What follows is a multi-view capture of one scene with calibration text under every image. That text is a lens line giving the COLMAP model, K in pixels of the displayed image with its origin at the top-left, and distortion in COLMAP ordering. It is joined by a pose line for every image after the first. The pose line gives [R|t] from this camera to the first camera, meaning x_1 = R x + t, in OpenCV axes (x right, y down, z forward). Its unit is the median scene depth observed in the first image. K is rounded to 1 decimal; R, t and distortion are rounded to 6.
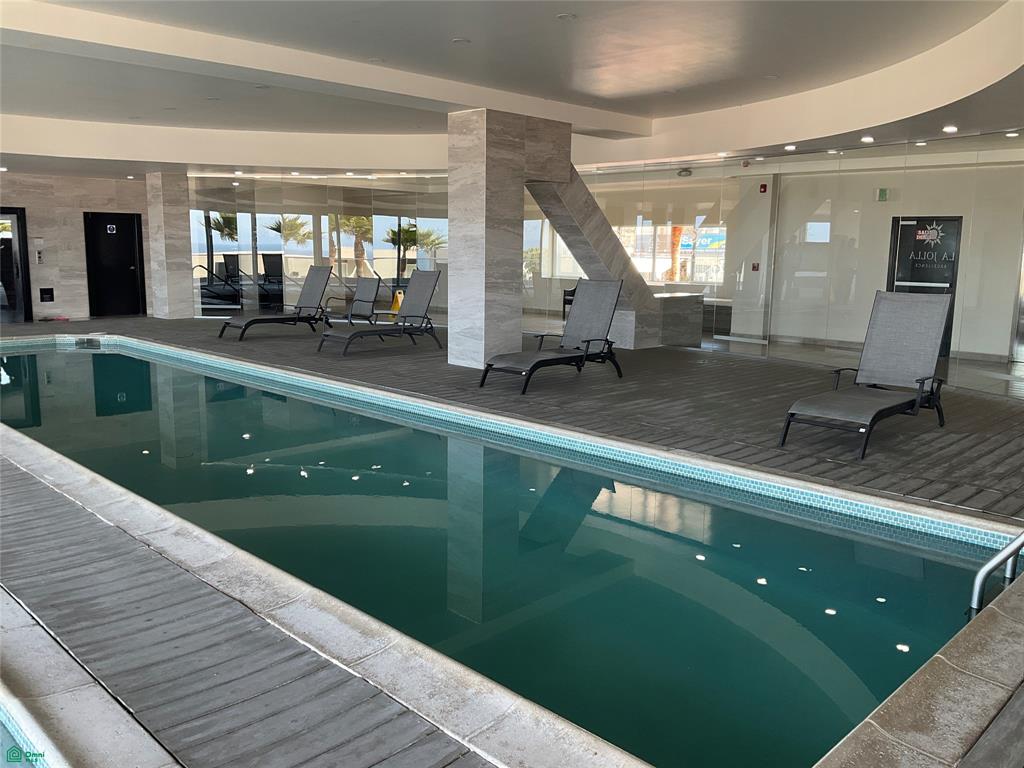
lens RADIAL K [[838.0, 0, 512.0], [0, 838.0, 384.4], [0, 0, 1]] dist [0.073289, -0.133745]
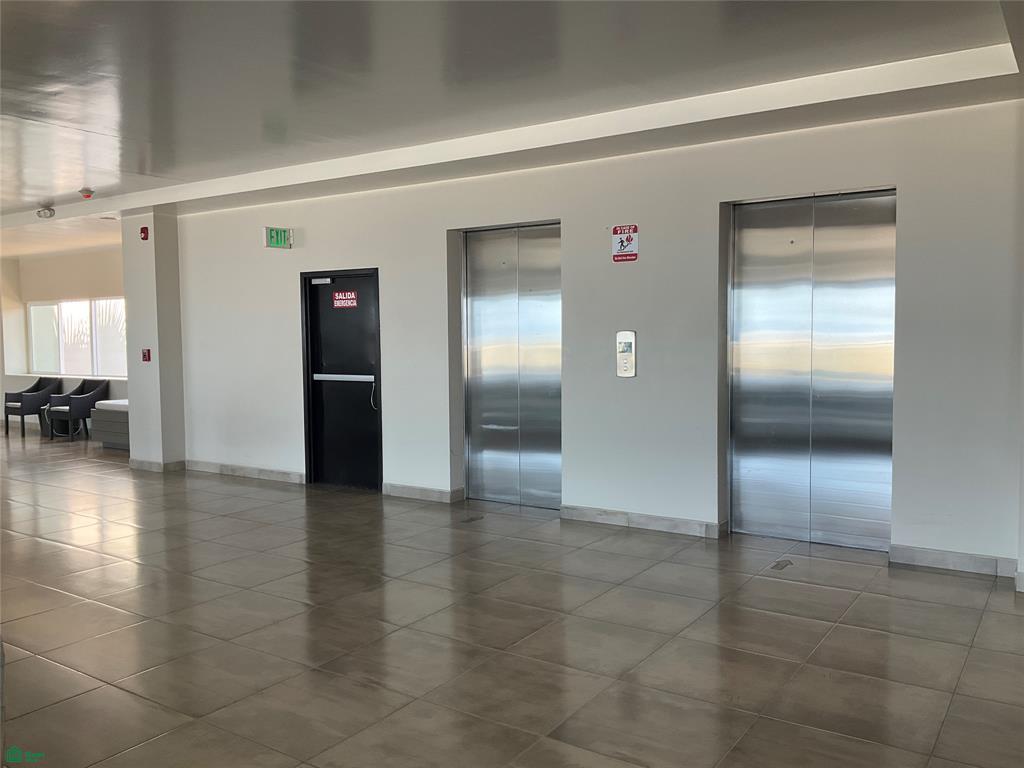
lens RADIAL K [[838.0, 0, 507.1], [0, 838.0, 384.9], [0, 0, 1]] dist [0.073289, -0.133745]
pose [[0.983066, -0.033526, 0.180159, 0.573669], [0.051500, 0.994045, -0.096036, -0.055240], [-0.175867, 0.103688, 0.978938, 0.434994]]
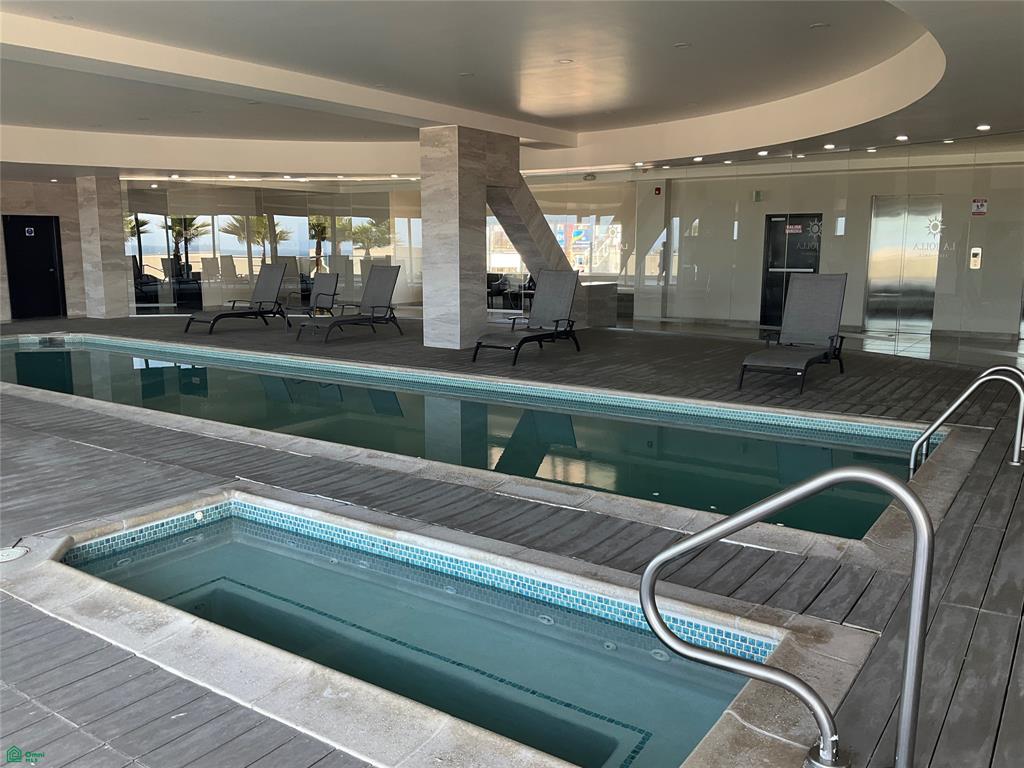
lens RADIAL K [[838.0, 0, 507.2], [0, 838.0, 387.9], [0, 0, 1]] dist [0.073289, -0.133745]
pose [[0.984014, -0.043253, 0.172757, -0.152887], [0.041876, 0.999055, 0.011611, 0.022029], [-0.173096, -0.004191, 0.984896, -0.139605]]
